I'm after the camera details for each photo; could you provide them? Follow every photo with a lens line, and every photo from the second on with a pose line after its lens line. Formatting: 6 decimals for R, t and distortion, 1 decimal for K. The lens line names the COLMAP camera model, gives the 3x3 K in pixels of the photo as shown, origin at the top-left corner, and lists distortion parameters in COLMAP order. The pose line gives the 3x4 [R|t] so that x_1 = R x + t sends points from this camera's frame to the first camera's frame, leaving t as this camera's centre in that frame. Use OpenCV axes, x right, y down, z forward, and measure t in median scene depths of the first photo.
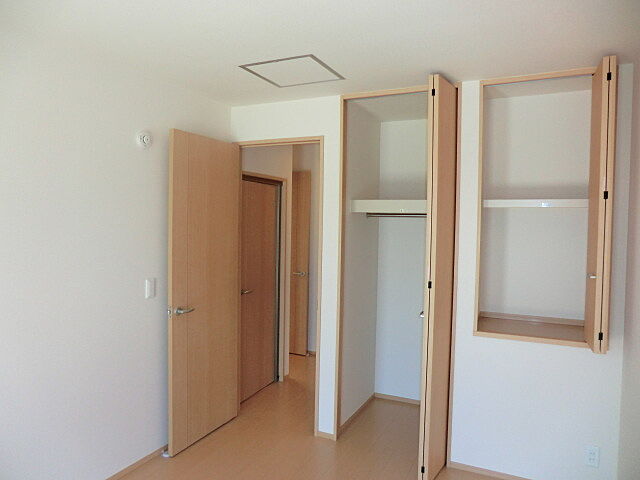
lens RADIAL K [[455.2, 0, 319.0], [0, 455.2, 239.7], [0, 0, 1]] dist [-0.064418, 0.016747]
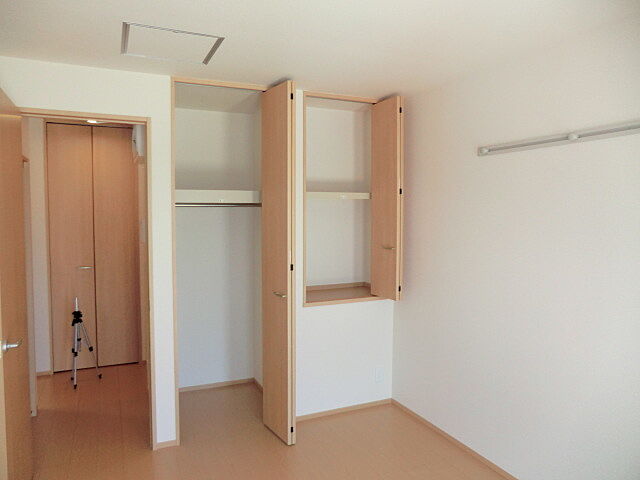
lens RADIAL K [[455.2, 0, 317.2], [0, 455.2, 239.2], [0, 0, 1]] dist [-0.064418, 0.016747]
pose [[0.647028, -0.064108, 0.759767, -0.530798], [0.037923, 0.997932, 0.051909, -0.026243], [-0.761523, -0.004774, 0.648120, 0.199736]]
